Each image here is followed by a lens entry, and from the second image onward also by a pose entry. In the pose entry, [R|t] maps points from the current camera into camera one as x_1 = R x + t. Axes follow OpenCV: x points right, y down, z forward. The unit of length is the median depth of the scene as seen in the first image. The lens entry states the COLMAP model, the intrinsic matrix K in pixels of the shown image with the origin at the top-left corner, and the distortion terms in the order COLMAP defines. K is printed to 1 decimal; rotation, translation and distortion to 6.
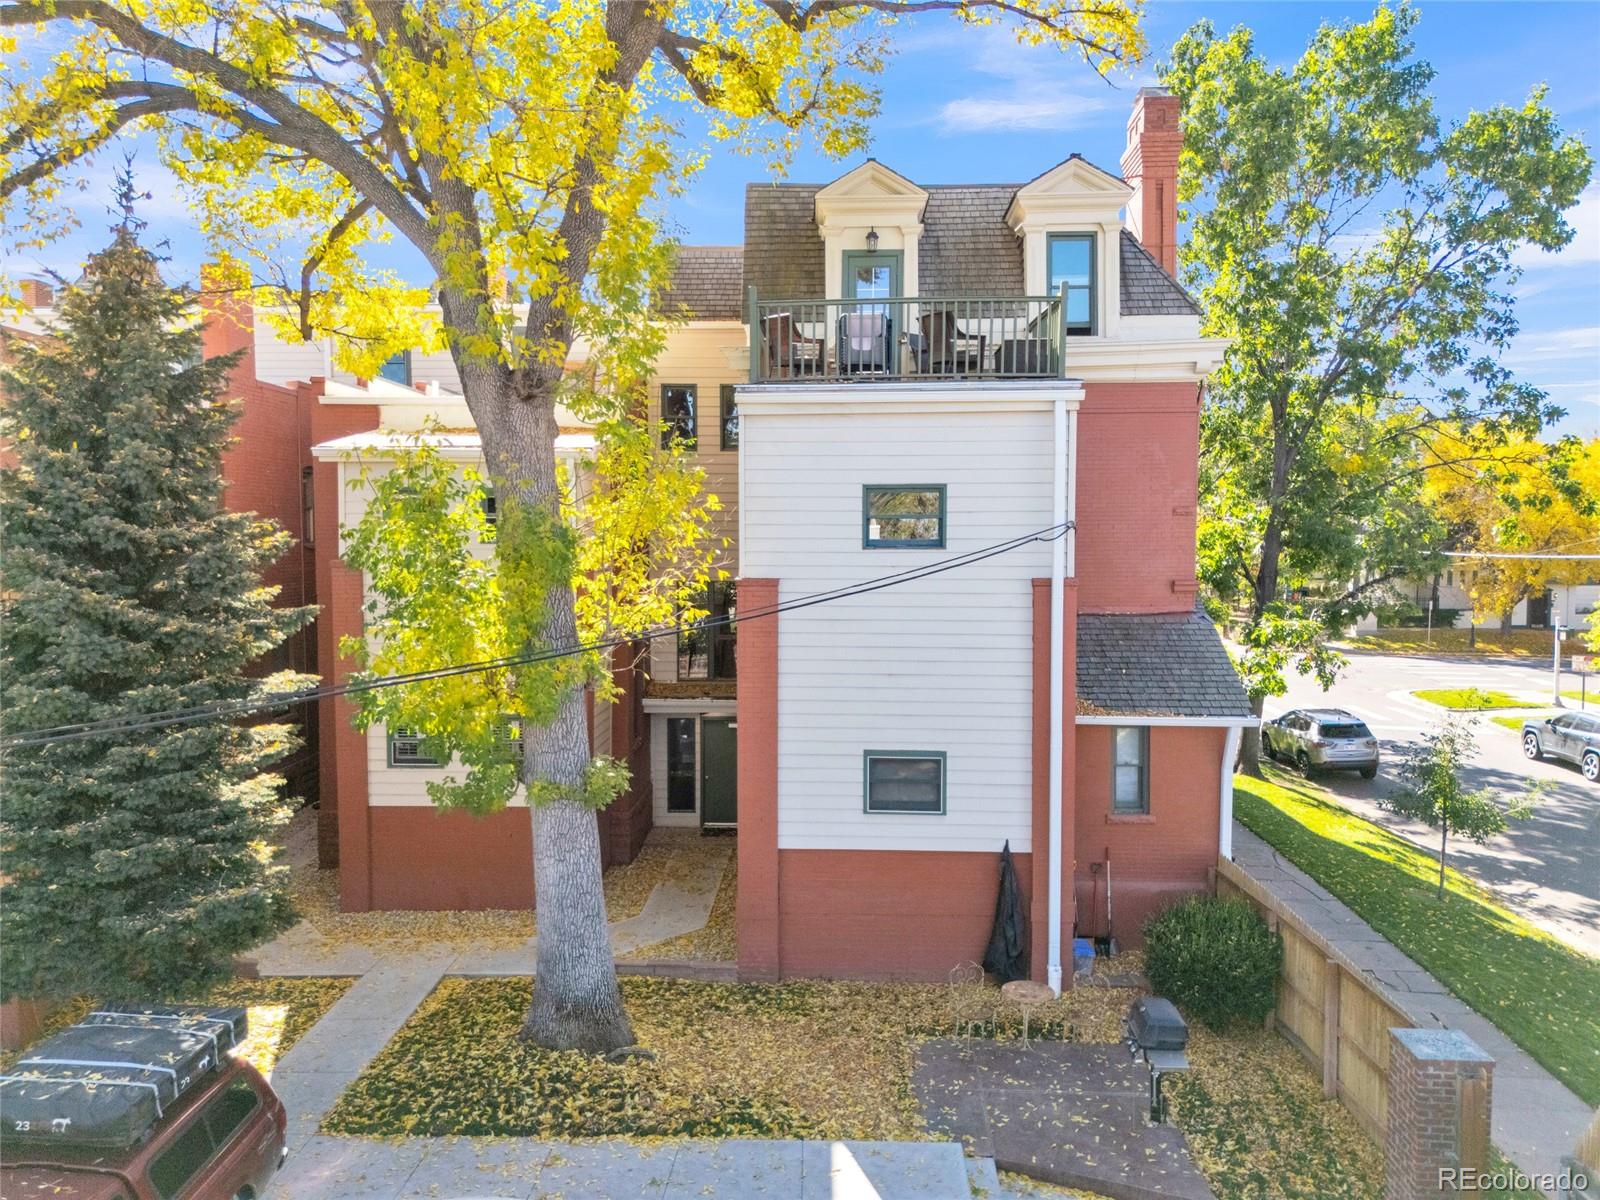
lens RADIAL K [[1180.2, 0, 797.3], [0, 1180.2, 592.3], [0, 0, 1]] dist [0.060889, -0.053779]
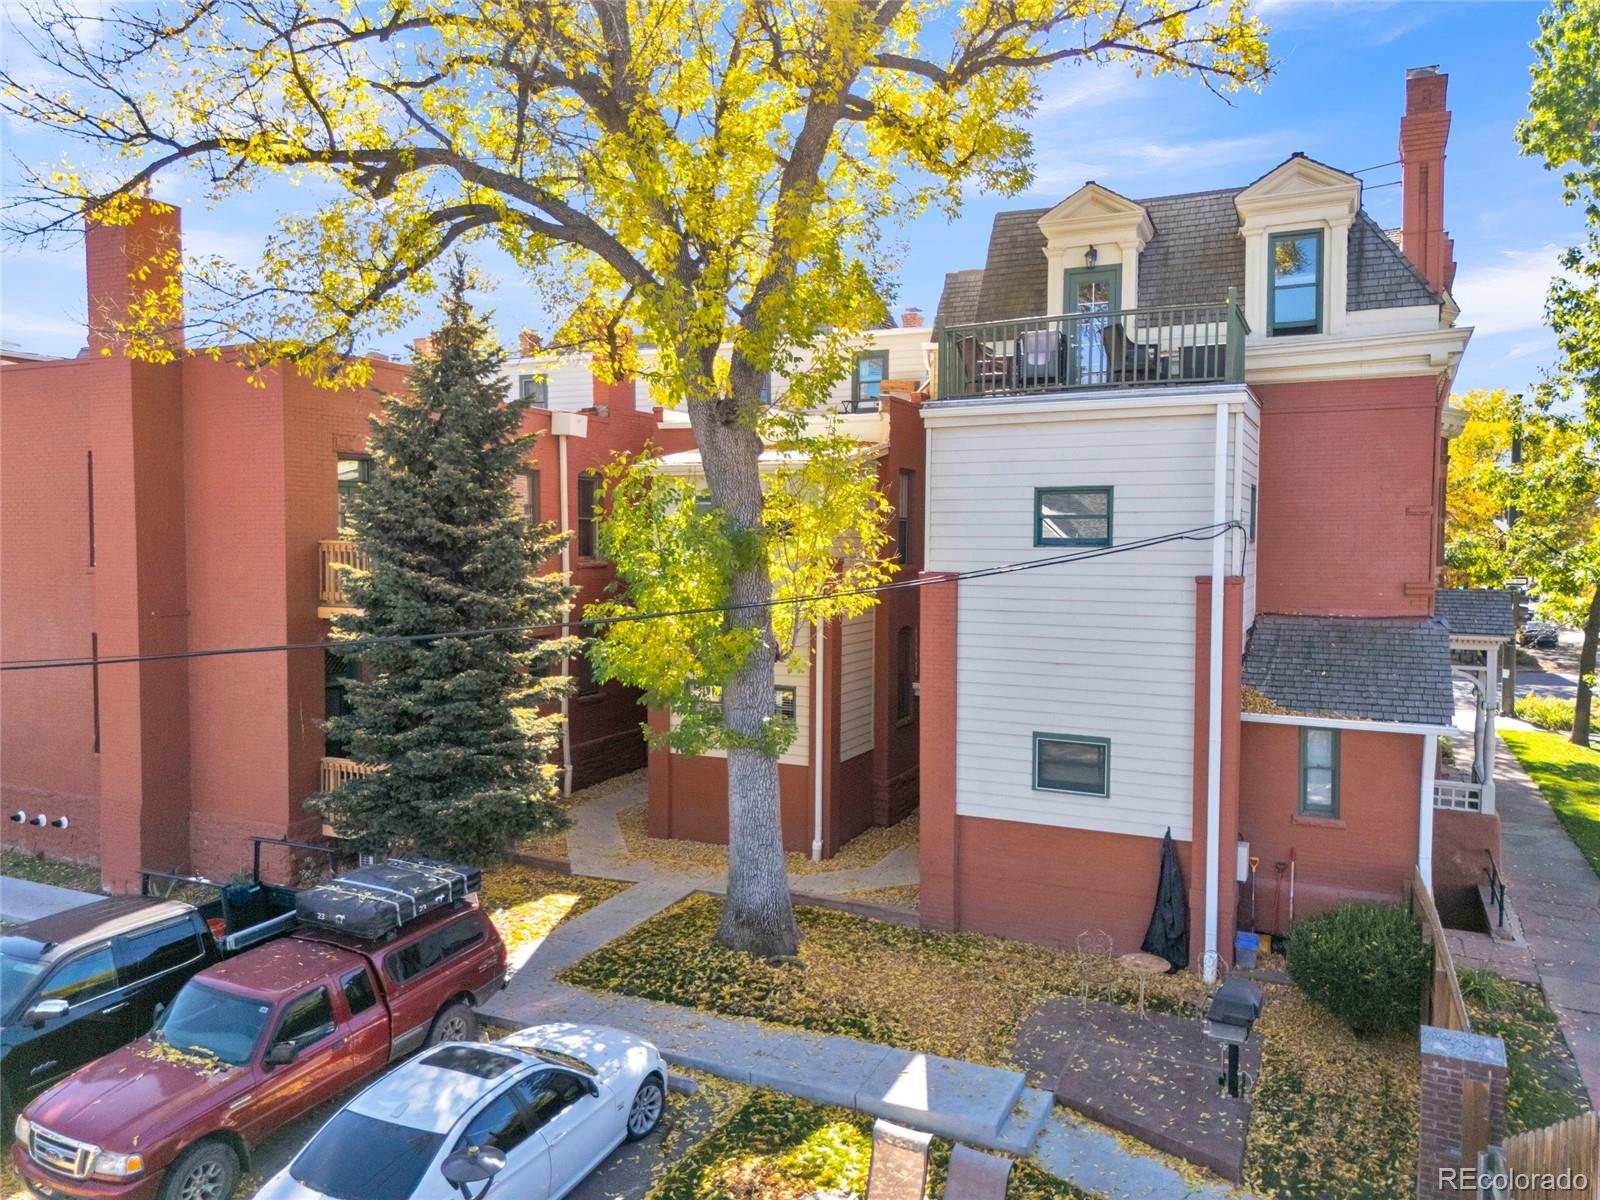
lens RADIAL K [[1172.7, 0, 795.5], [0, 1172.7, 593.5], [0, 0, 1]] dist [0.049455, -0.049266]
pose [[0.919731, 0.022384, -0.391909, 0.299431], [-0.023749, 0.999717, 0.001364, 0.010980], [0.391829, 0.008053, 0.920003, -0.091070]]
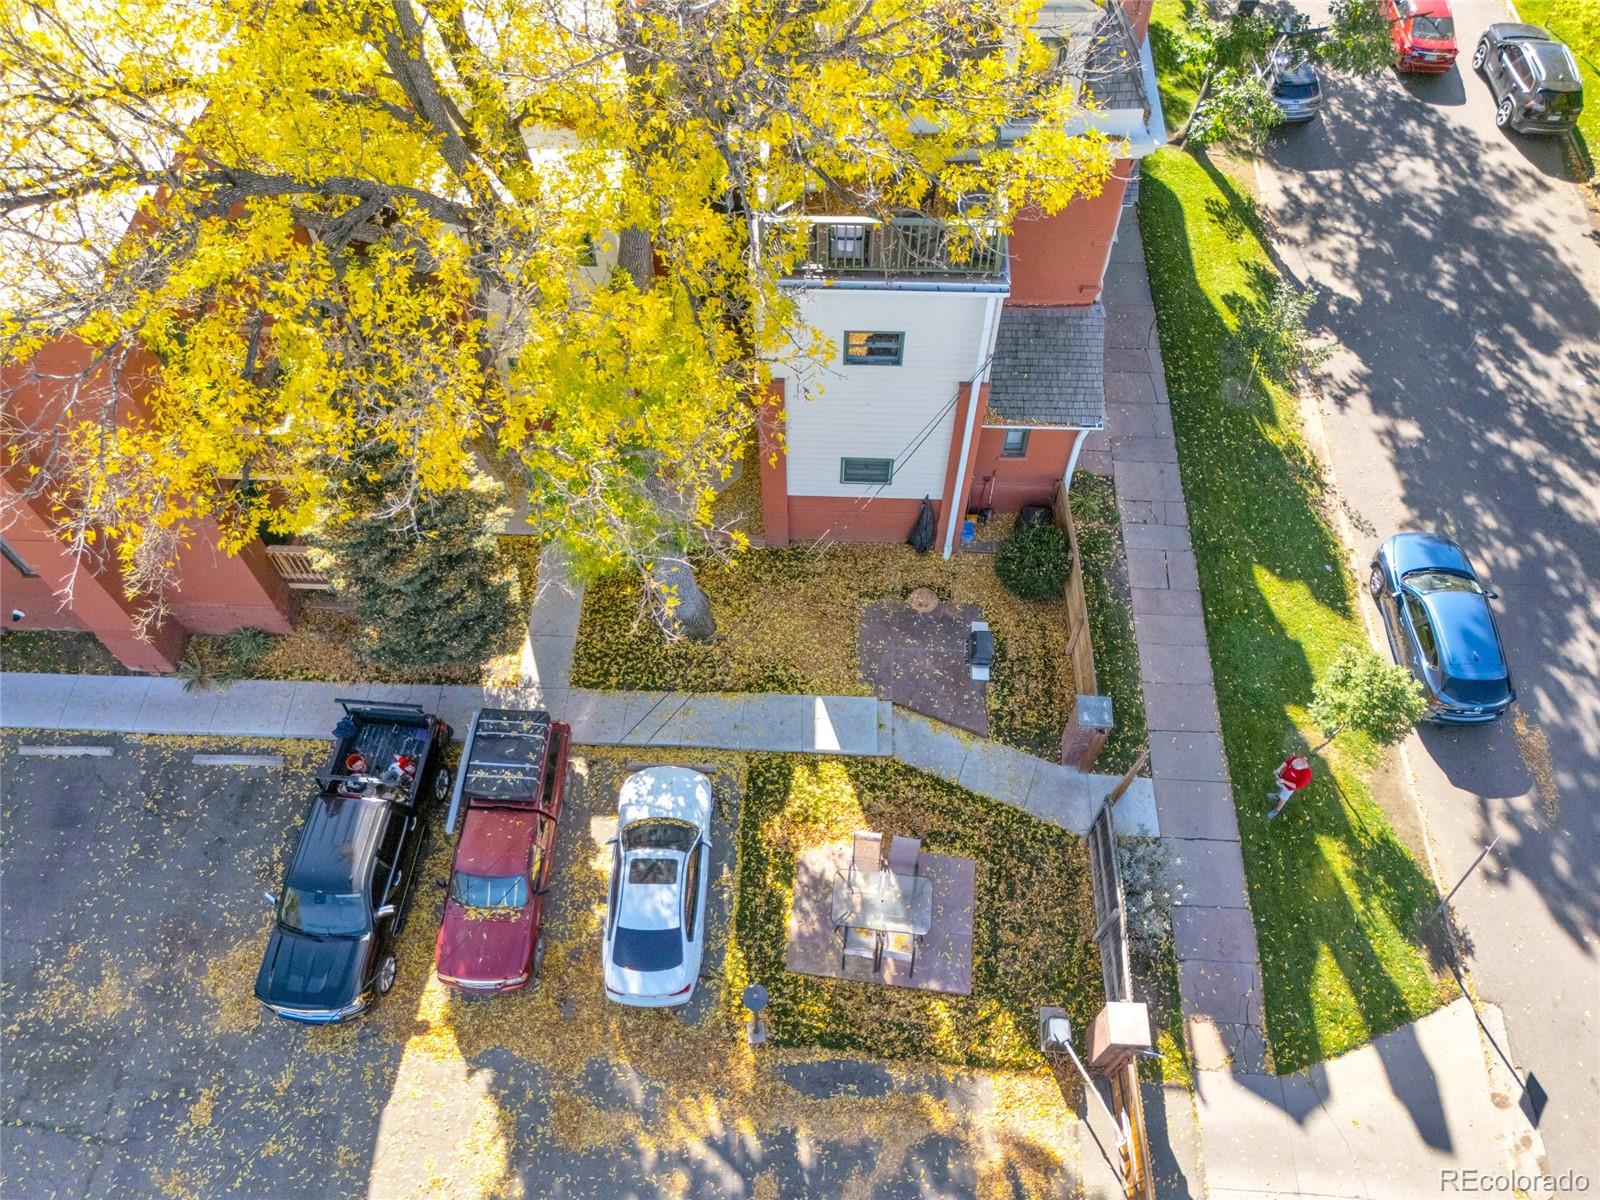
lens RADIAL K [[1164.9, 0, 797.8], [0, 1164.9, 594.8], [0, 0, 1]] dist [0.098126, -0.105711]
pose [[0.999956, -0.004905, -0.007976, 0.011087], [0.009335, 0.588531, 0.808421, -1.091041], [0.000729, -0.808460, 0.588551, -0.061069]]
